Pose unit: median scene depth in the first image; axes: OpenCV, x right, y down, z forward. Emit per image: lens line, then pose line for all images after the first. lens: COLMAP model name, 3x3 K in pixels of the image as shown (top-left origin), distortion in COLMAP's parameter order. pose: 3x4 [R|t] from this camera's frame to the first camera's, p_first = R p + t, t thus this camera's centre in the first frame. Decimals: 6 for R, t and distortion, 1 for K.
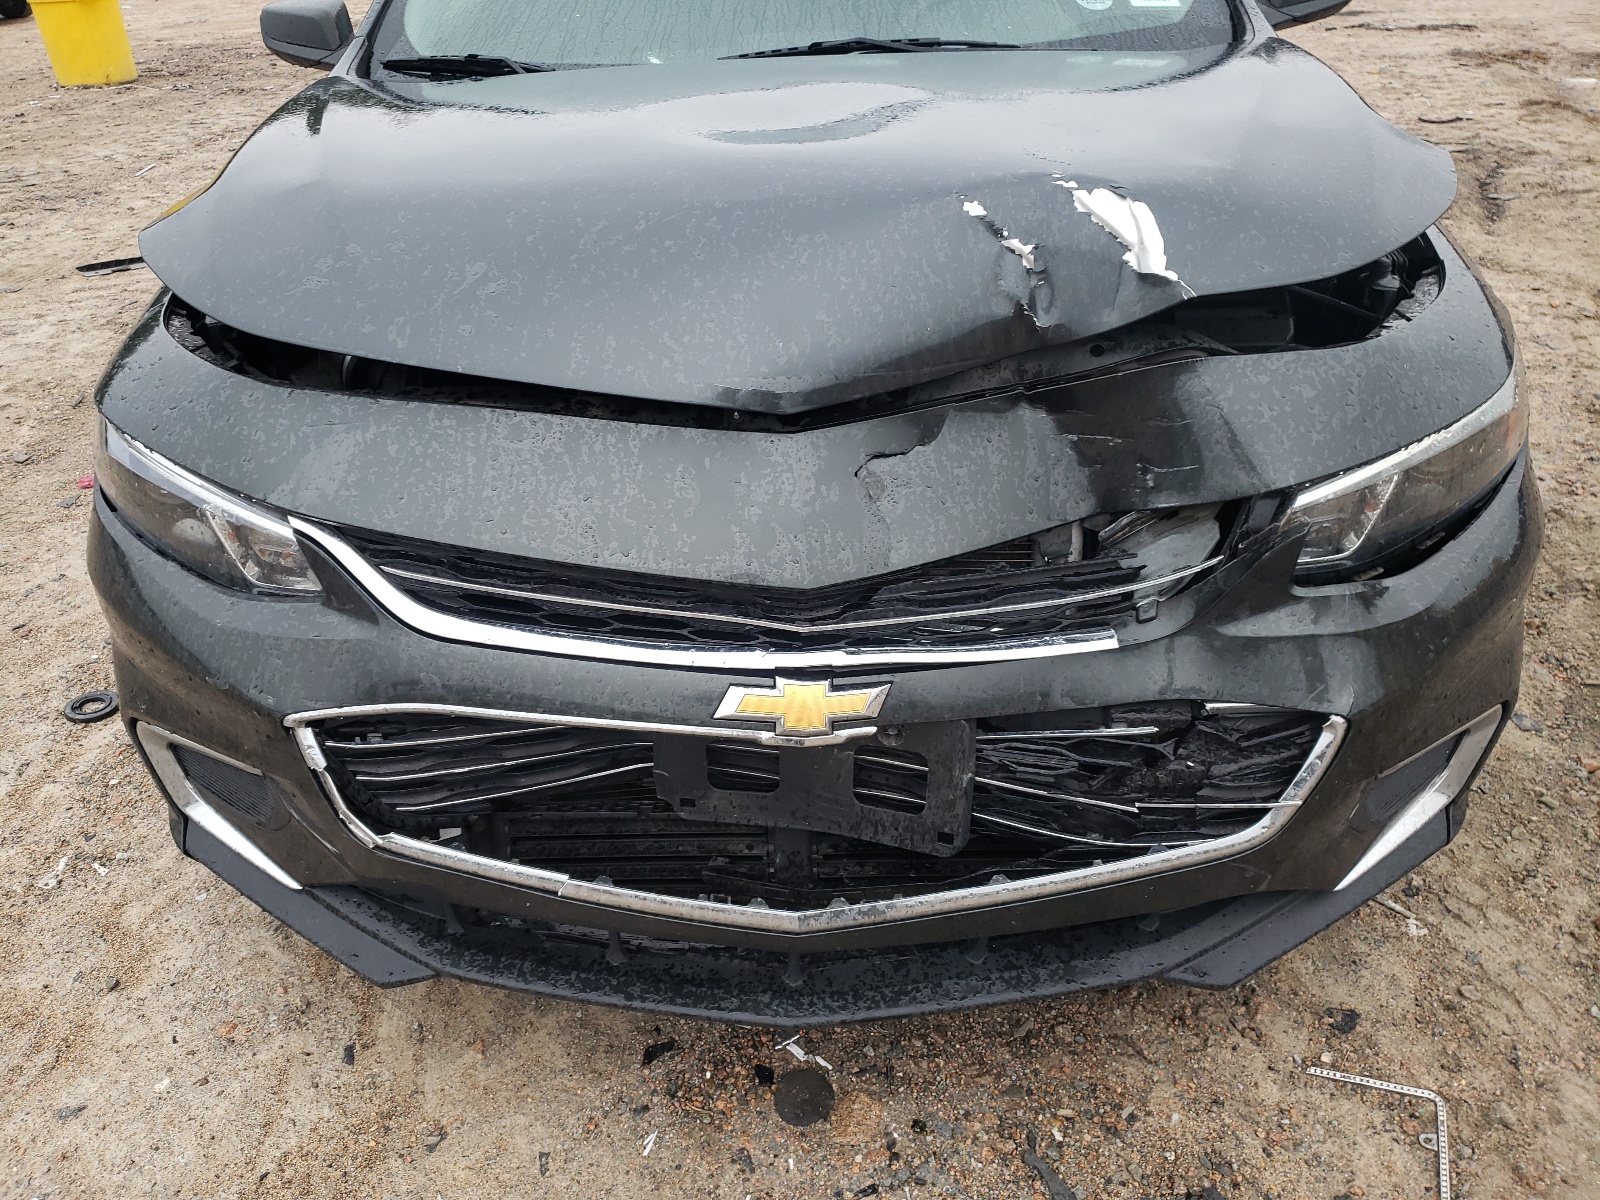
lens RADIAL K [[1188.1, 0, 804.2], [0, 1188.1, 622.2], [0, 0, 1]] dist [0.104491, -0.053830]
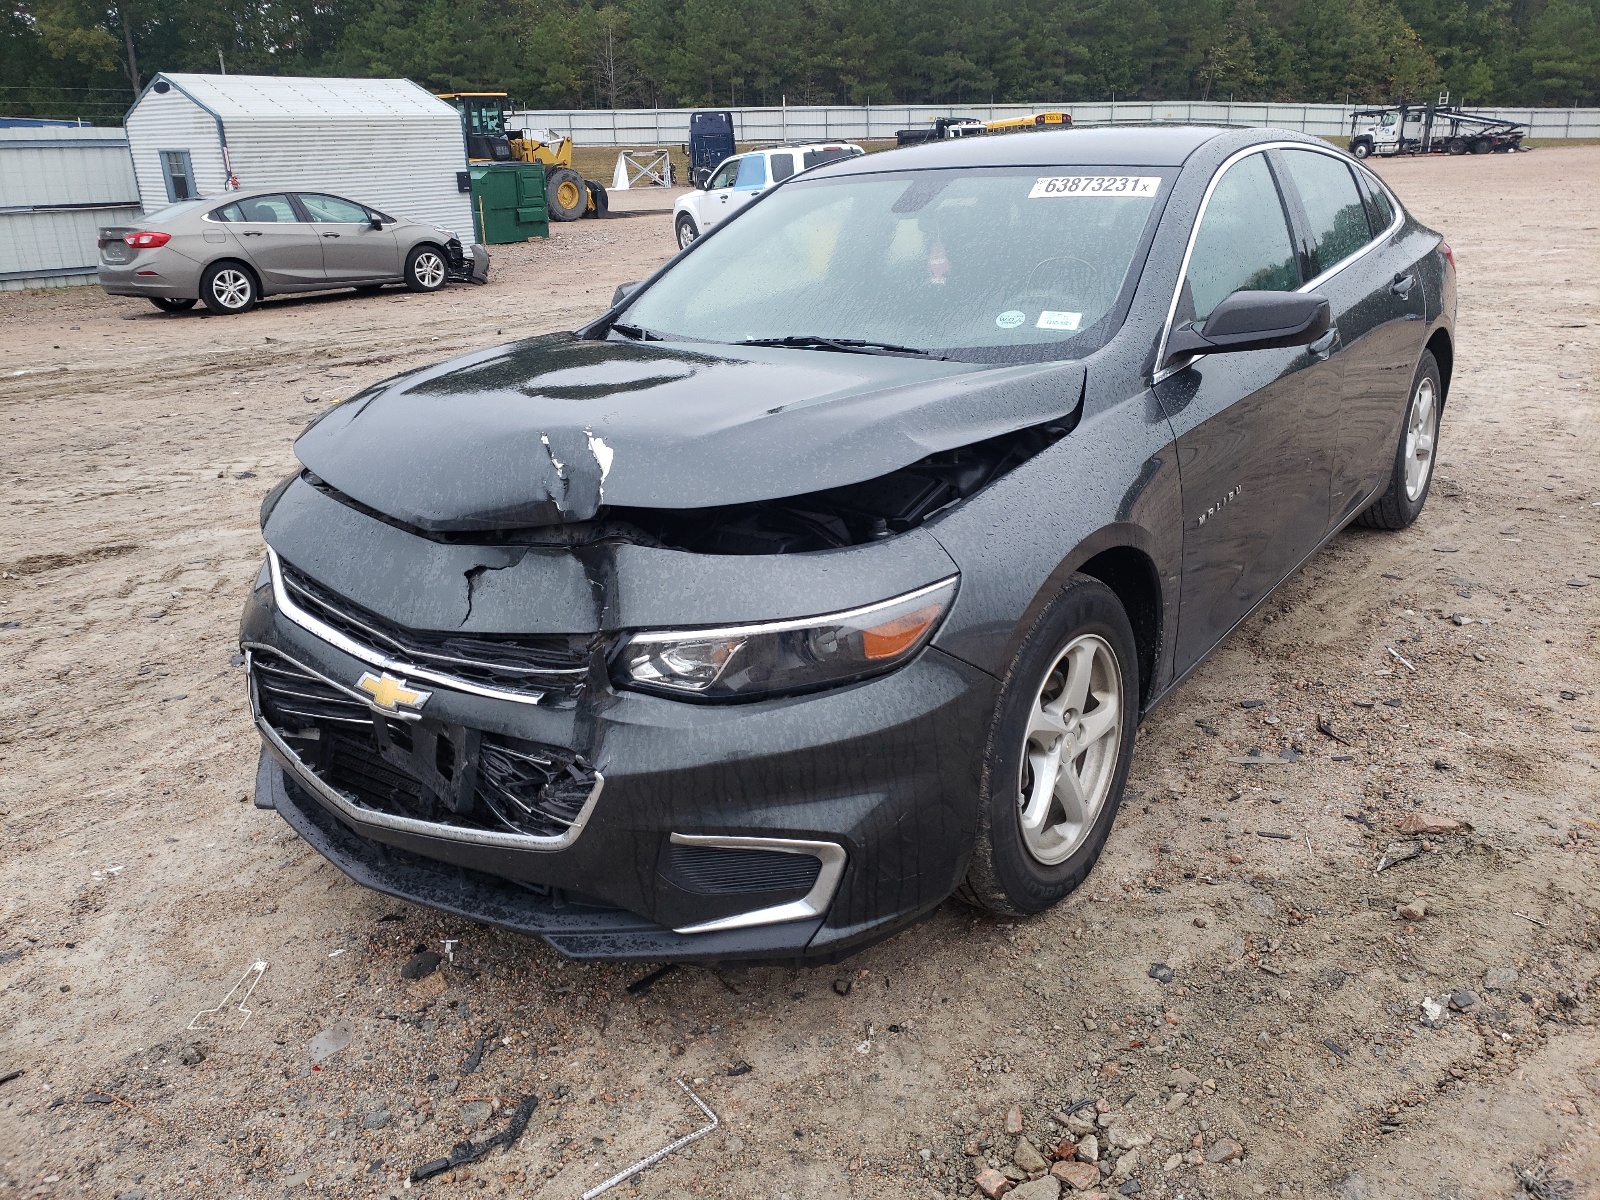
lens RADIAL K [[1188.1, 0, 804.2], [0, 1188.1, 622.2], [0, 0, 1]] dist [0.104491, -0.053830]
pose [[0.812023, 0.200203, -0.548213, 1.403101], [-0.289343, 0.953857, -0.080239, -0.059620], [0.506852, 0.223777, 0.832481, -0.184882]]
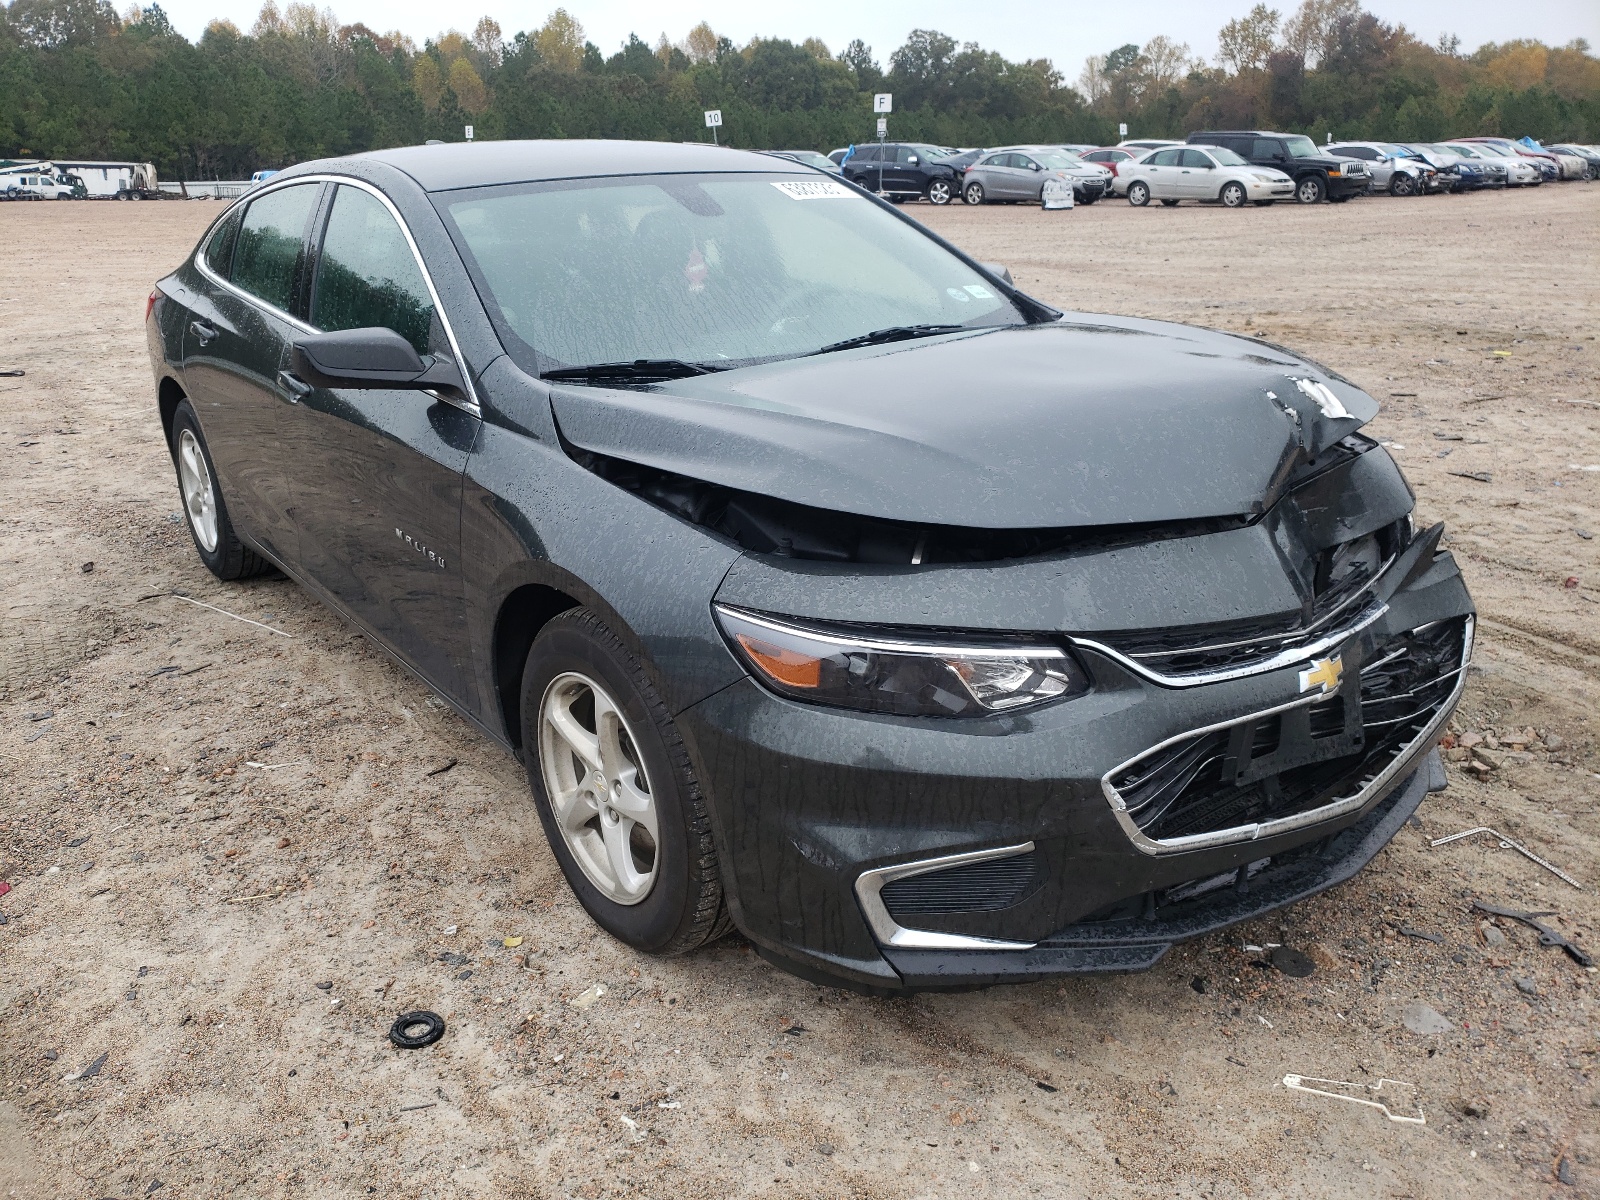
lens RADIAL K [[1188.1, 0, 804.2], [0, 1188.1, 622.2], [0, 0, 1]] dist [0.104491, -0.053830]
pose [[0.773441, -0.210562, 0.597874, -1.532086], [0.328009, 0.940060, -0.093254, -0.078169], [-0.542401, 0.268235, 0.796148, 0.014711]]
